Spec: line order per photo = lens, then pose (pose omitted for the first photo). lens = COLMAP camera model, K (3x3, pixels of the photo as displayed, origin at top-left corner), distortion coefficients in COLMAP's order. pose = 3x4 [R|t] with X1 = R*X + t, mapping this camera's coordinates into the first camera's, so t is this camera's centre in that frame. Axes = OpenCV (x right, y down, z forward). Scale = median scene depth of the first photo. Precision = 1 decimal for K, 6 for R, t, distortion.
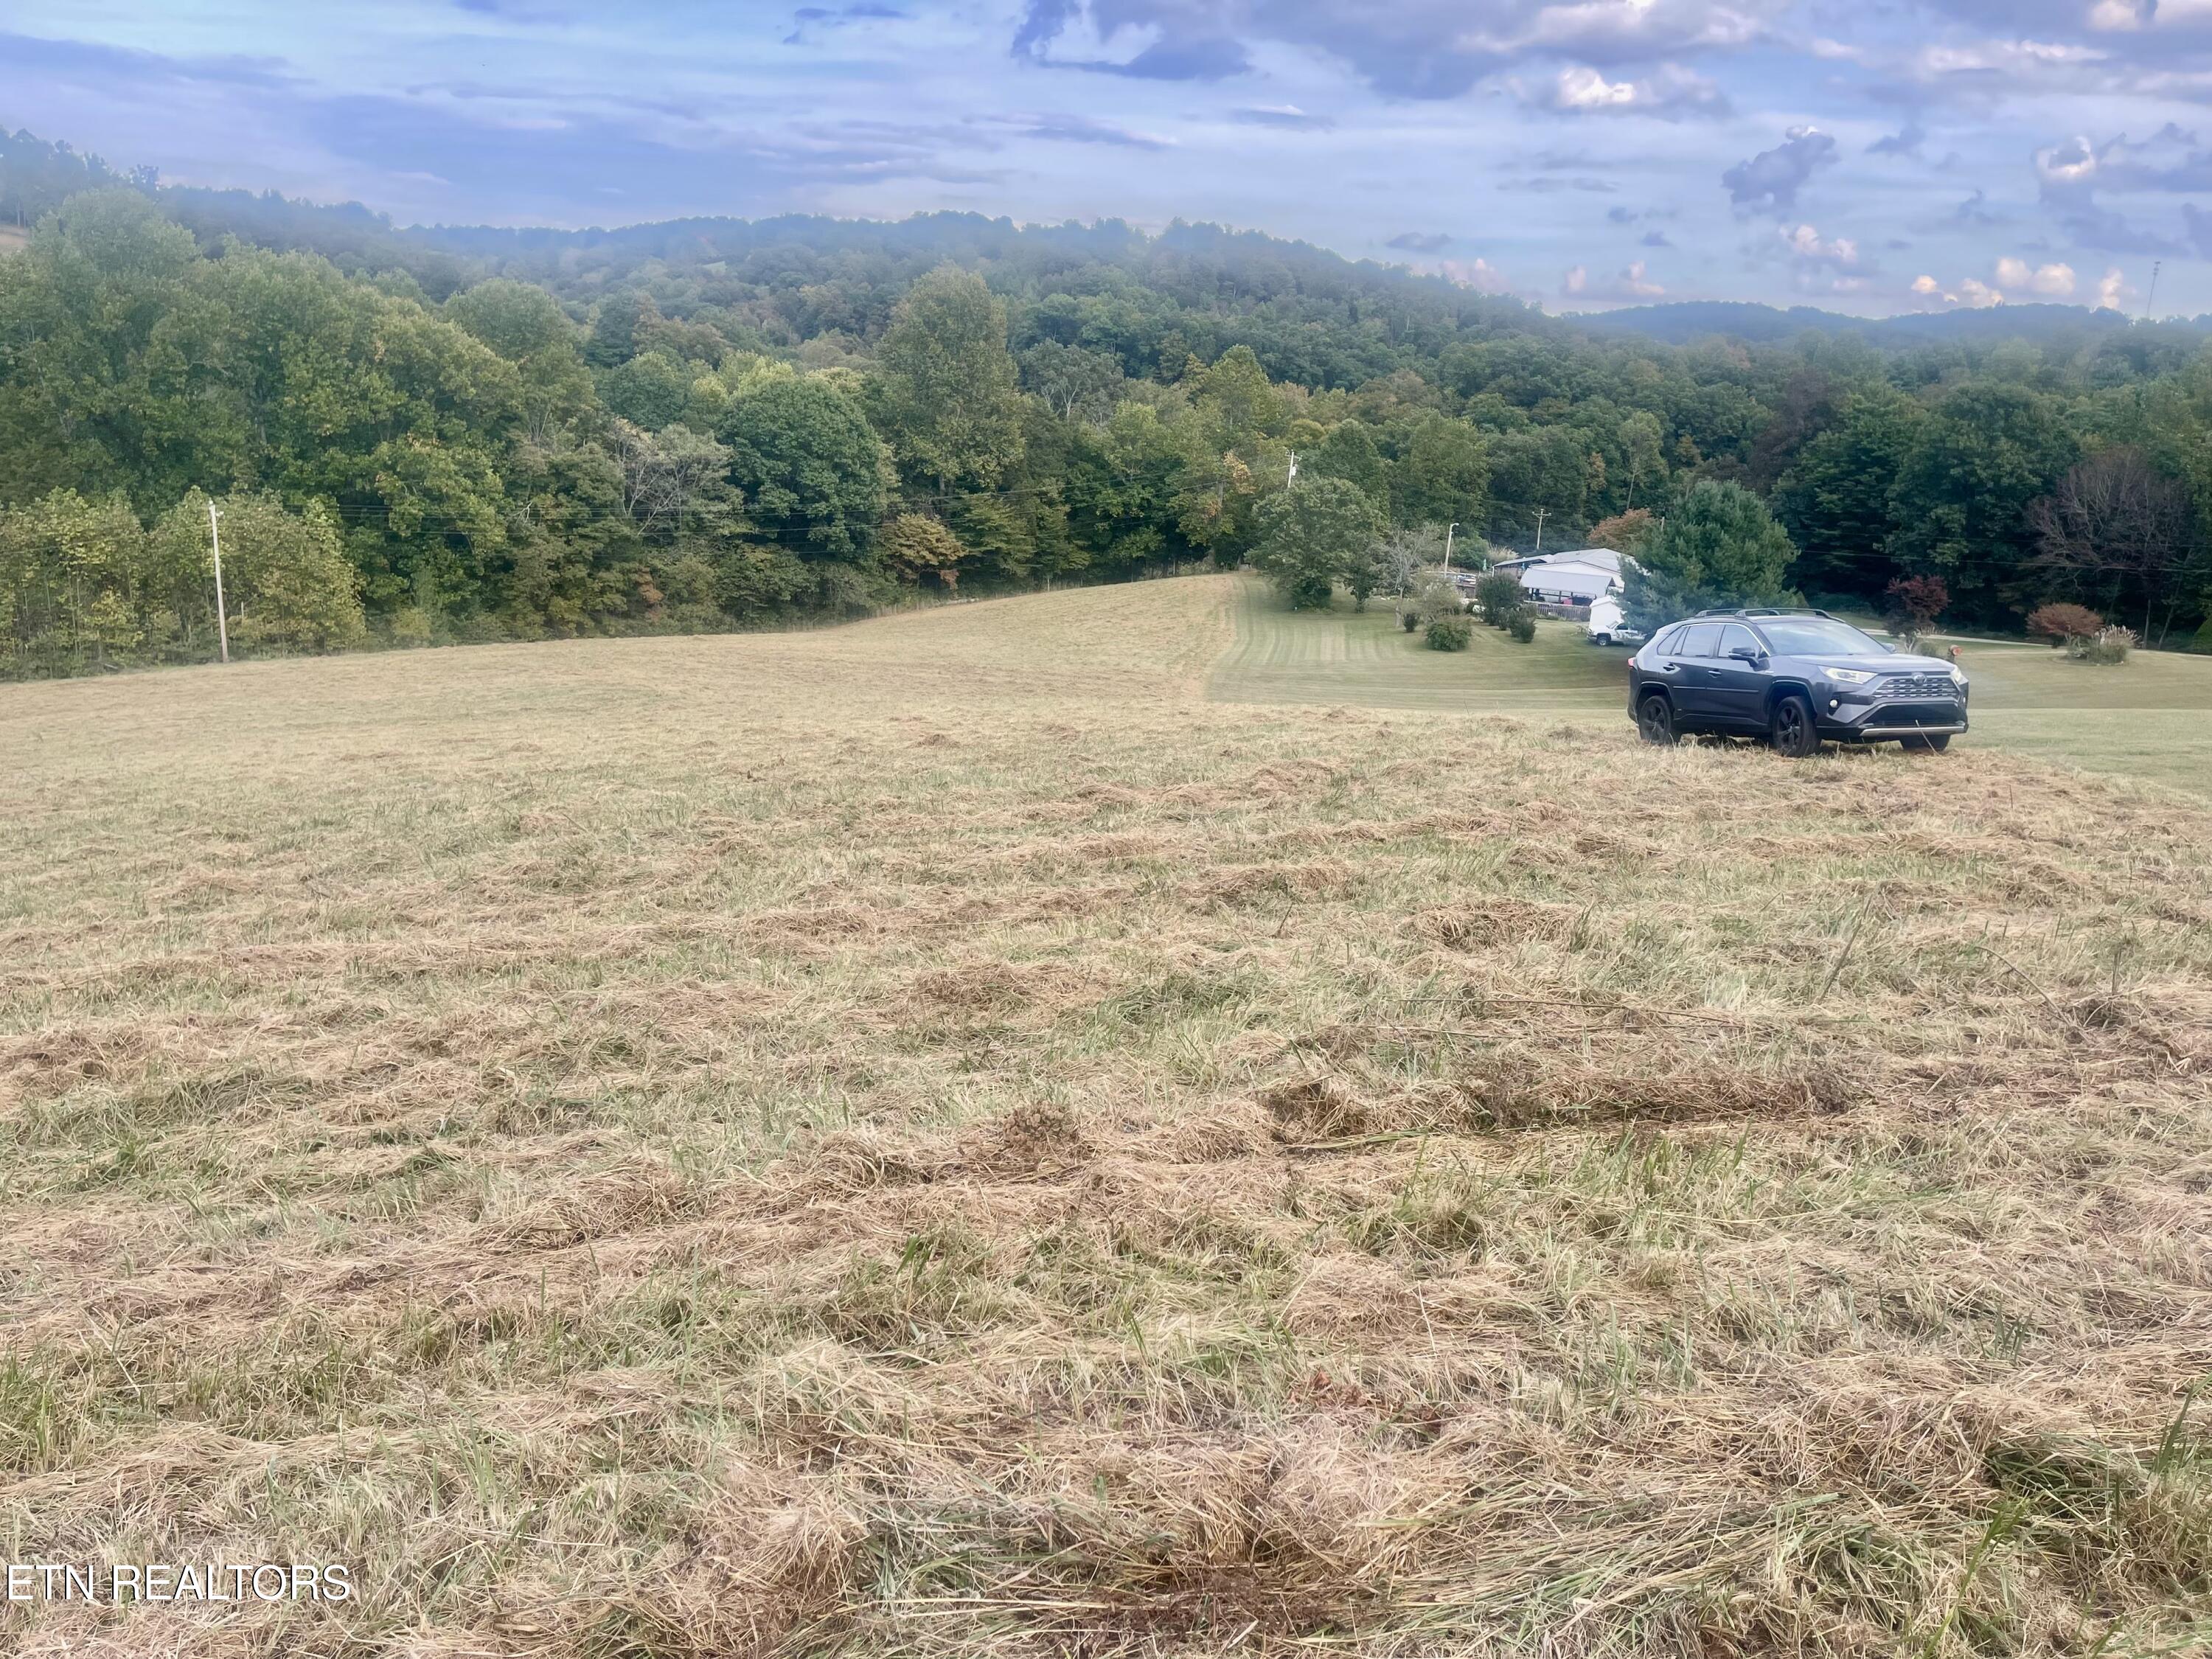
lens RADIAL K [[1674.4, 0, 1106.0], [0, 1674.4, 829.5], [0, 0, 1]] dist [0.089647, -0.126417]
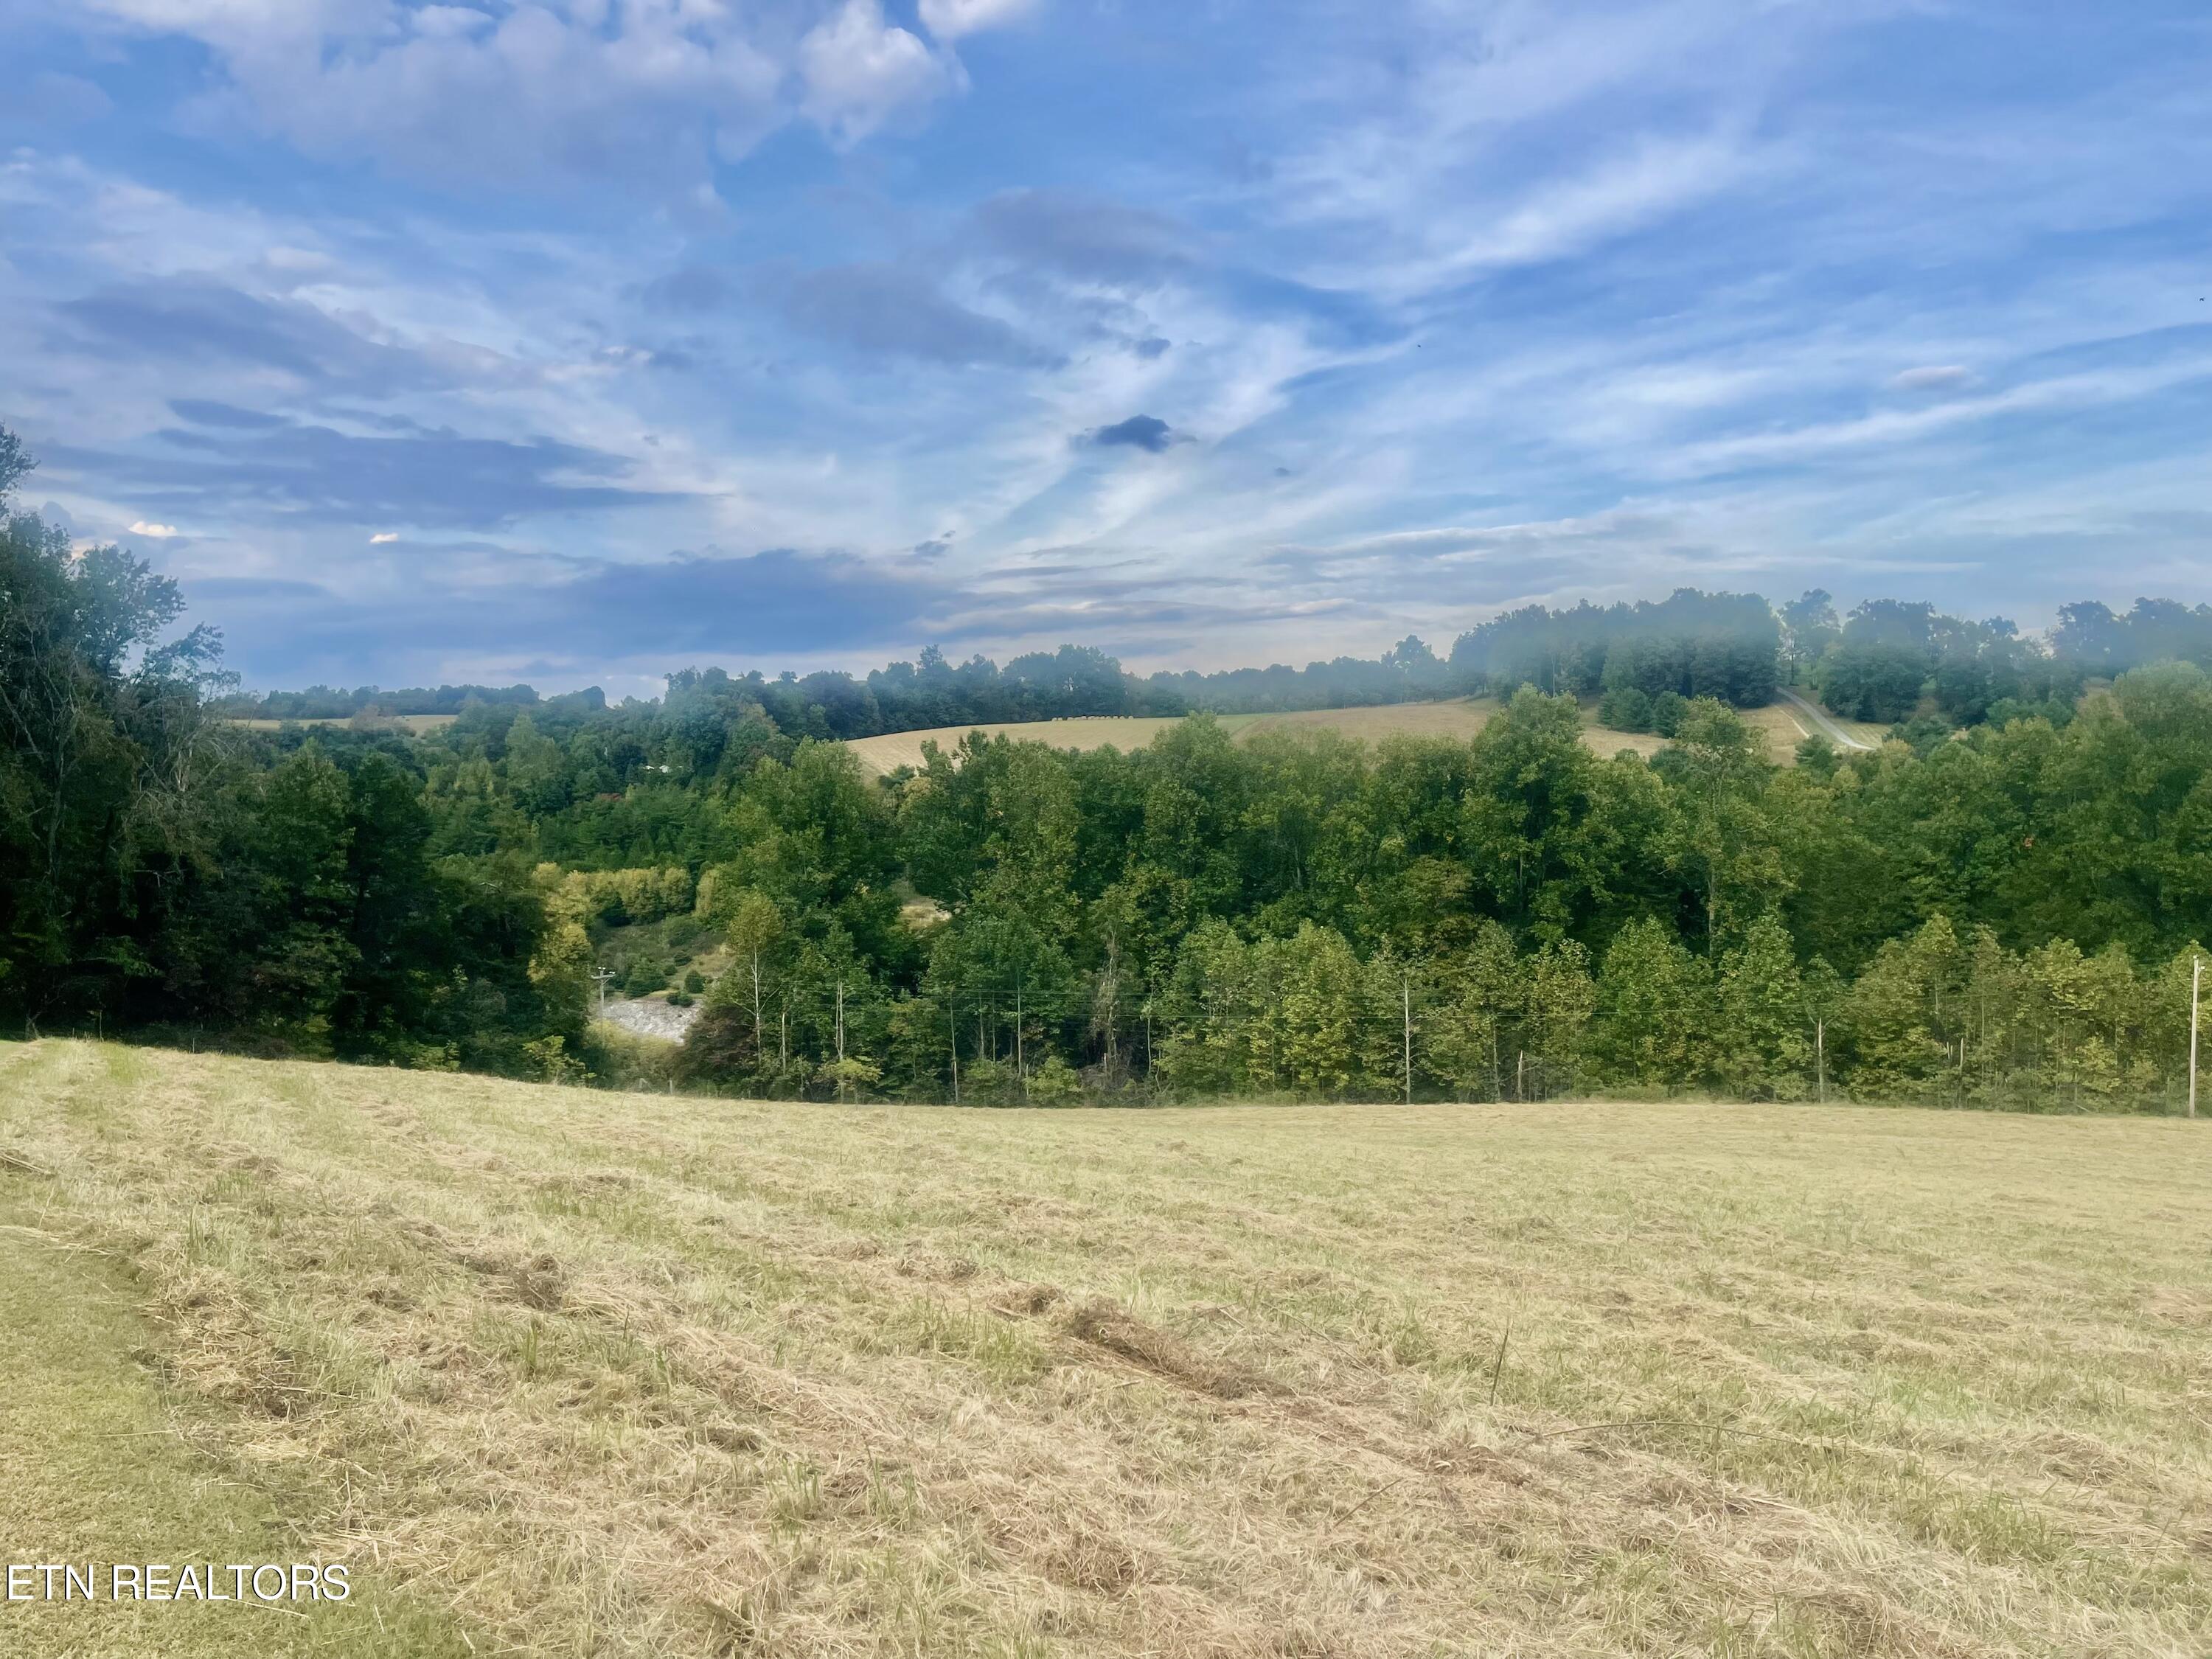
lens RADIAL K [[1692.6, 0, 1117.3], [0, 1692.6, 840.0], [0, 0, 1]] dist [0.084554, -0.106554]
pose [[0.418157, -0.022892, -0.908086, 0.995301], [-0.206690, 0.971062, -0.119657, -0.059827], [0.884547, 0.237728, 0.401325, 0.147192]]
